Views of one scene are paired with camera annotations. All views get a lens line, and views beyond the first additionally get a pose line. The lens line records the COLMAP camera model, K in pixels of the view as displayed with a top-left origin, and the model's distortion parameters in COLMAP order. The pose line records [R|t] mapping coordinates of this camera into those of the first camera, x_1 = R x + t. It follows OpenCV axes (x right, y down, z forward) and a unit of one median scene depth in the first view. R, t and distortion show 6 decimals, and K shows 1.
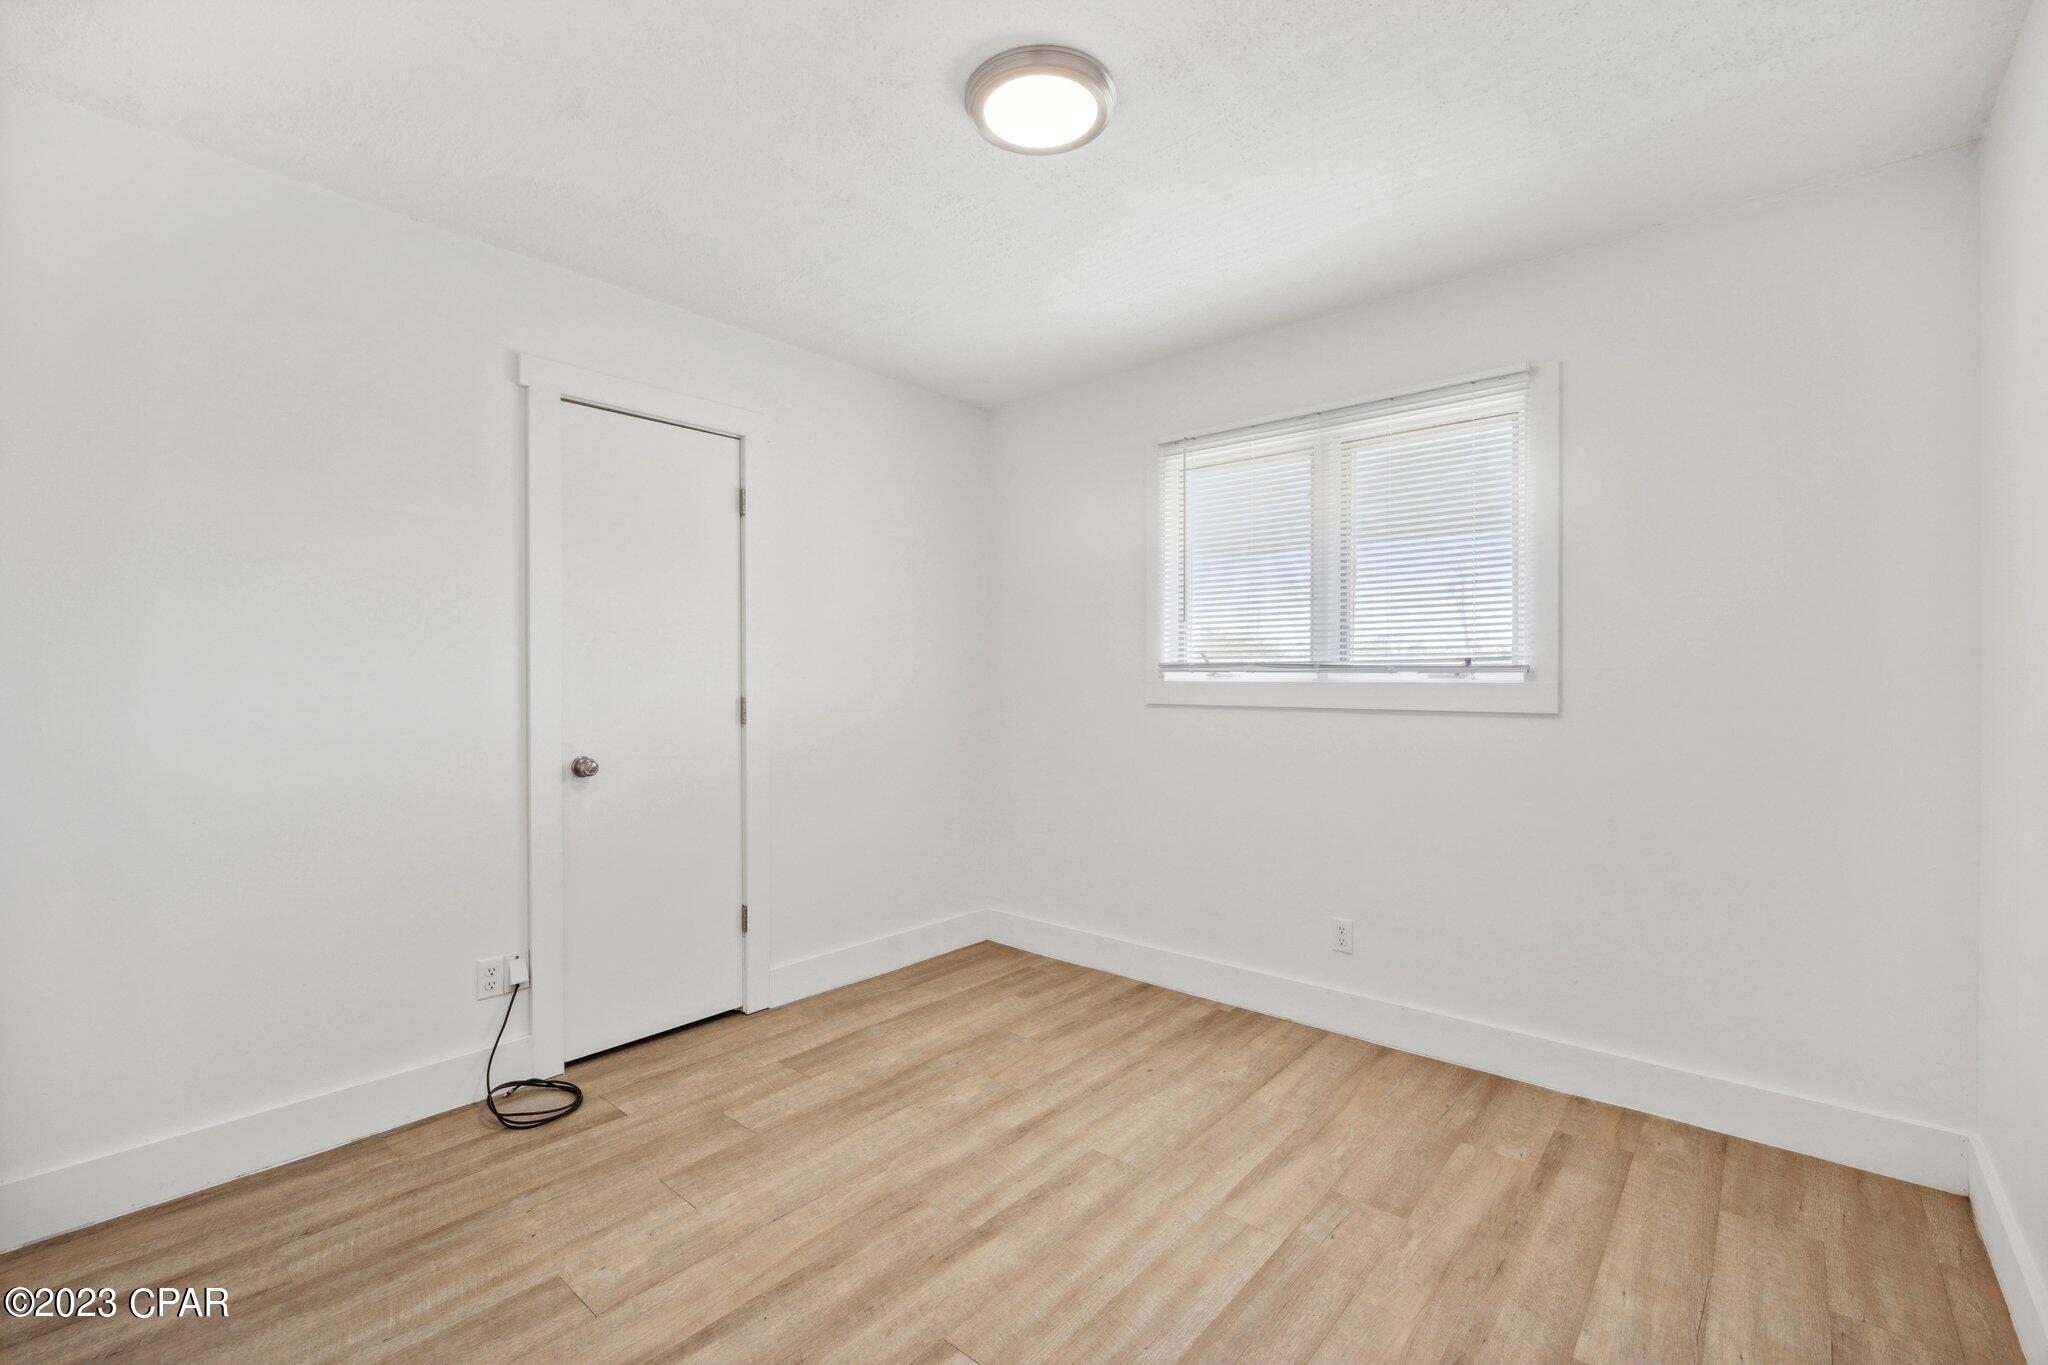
lens RADIAL K [[886.3, 0, 1021.9], [0, 886.3, 682.0], [0, 0, 1]] dist [0.000633, -0.000531]
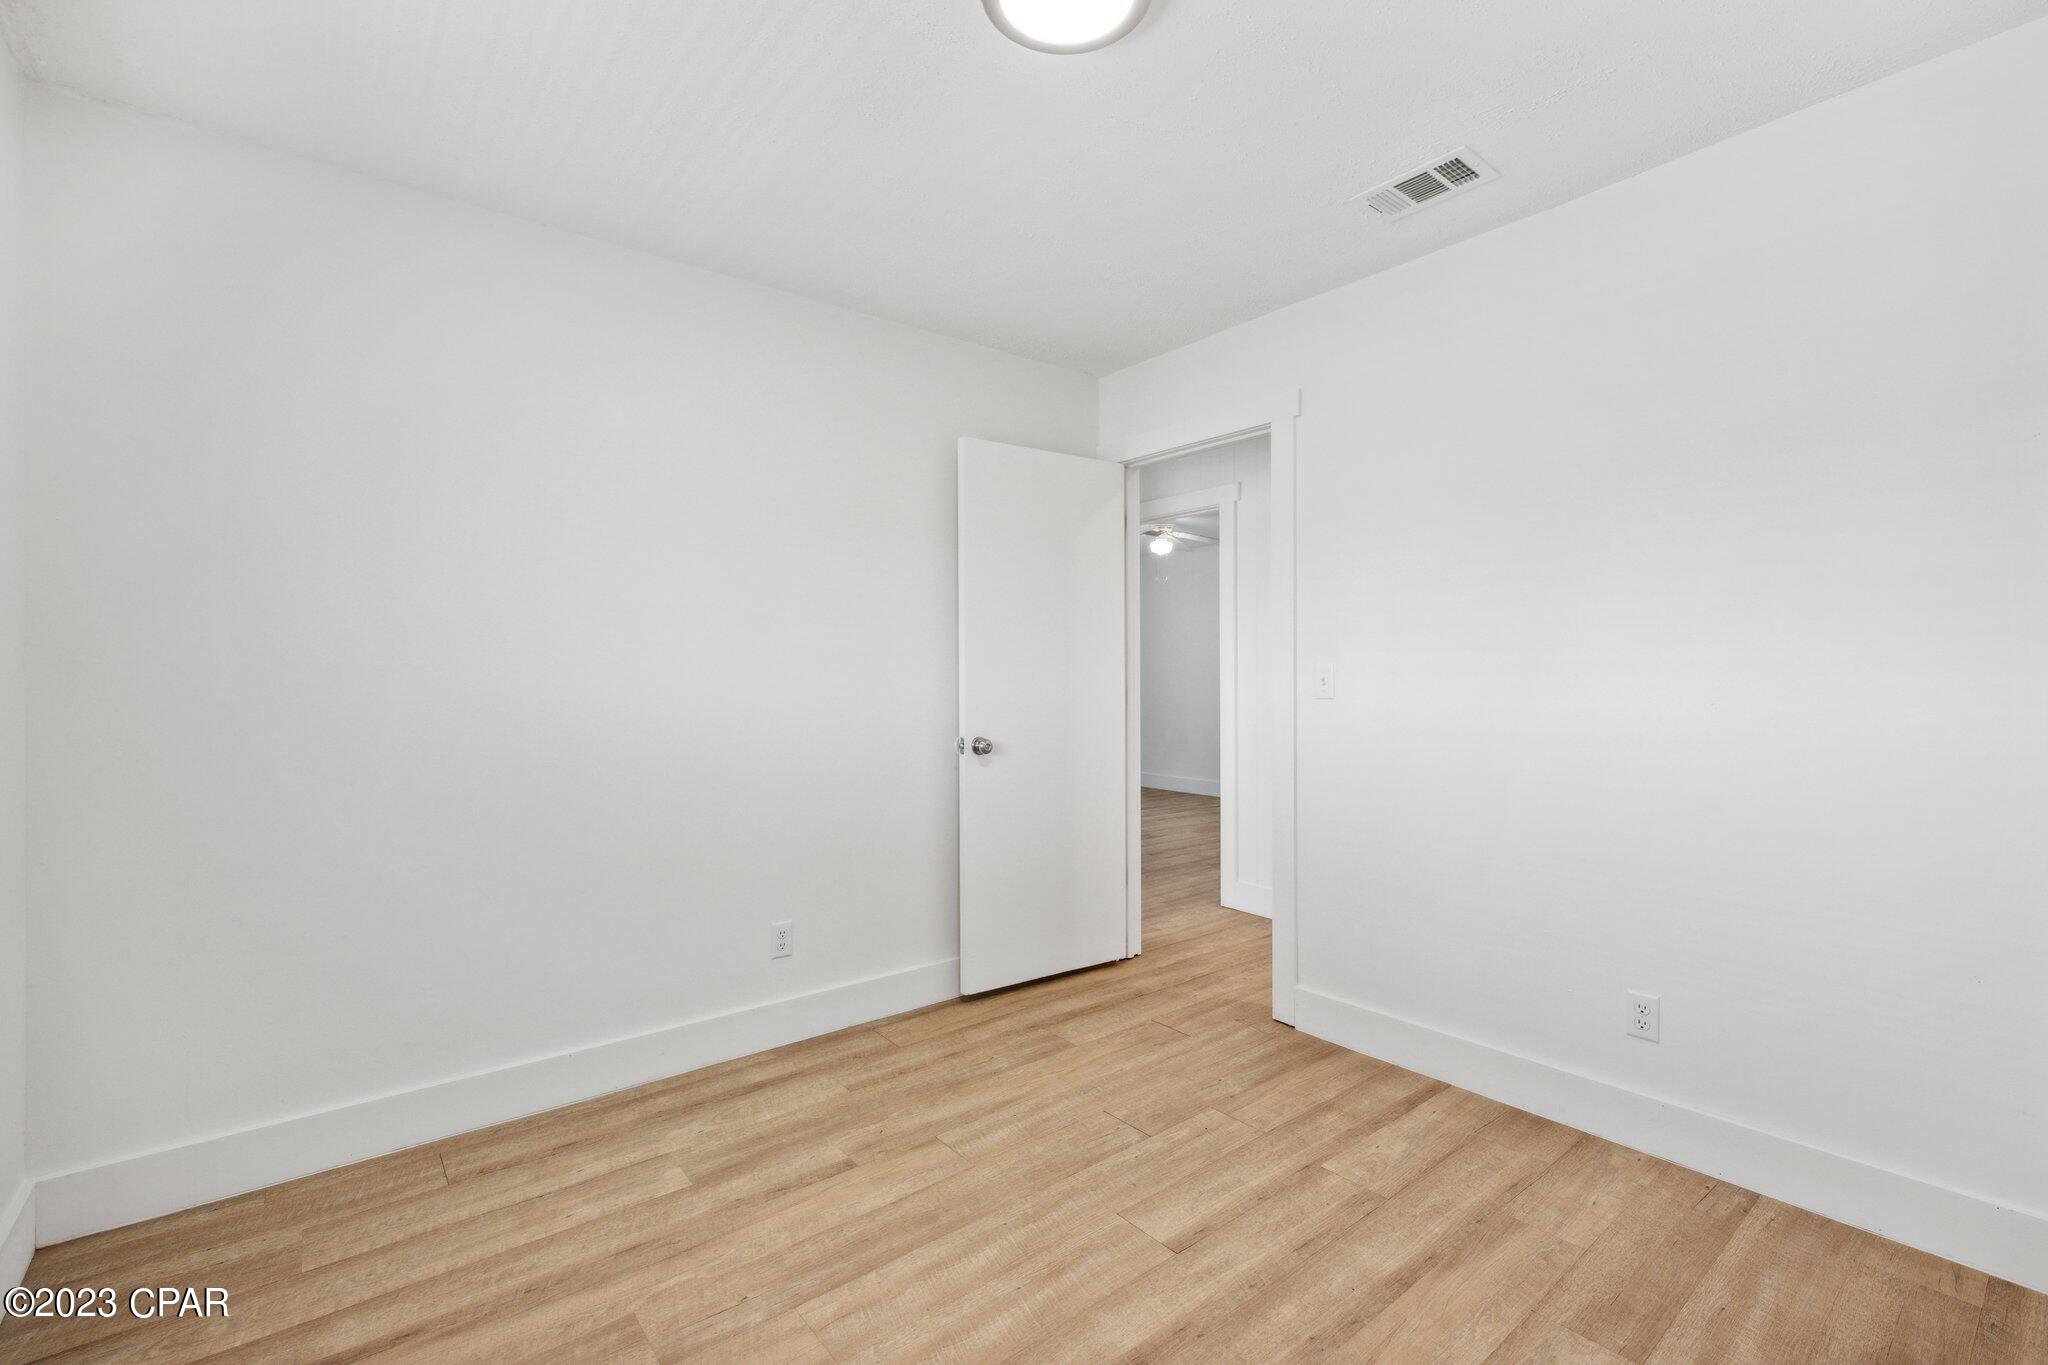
lens RADIAL K [[886.3, 0, 1020.6], [0, 886.3, 674.4], [0, 0, 1]] dist [0.000633, -0.000531]
pose [[-0.982288, 0.001580, 0.187371, -0.097649], [0.003388, 0.999951, 0.009328, -0.009767], [-0.187347, 0.009798, -0.982245, 1.967519]]
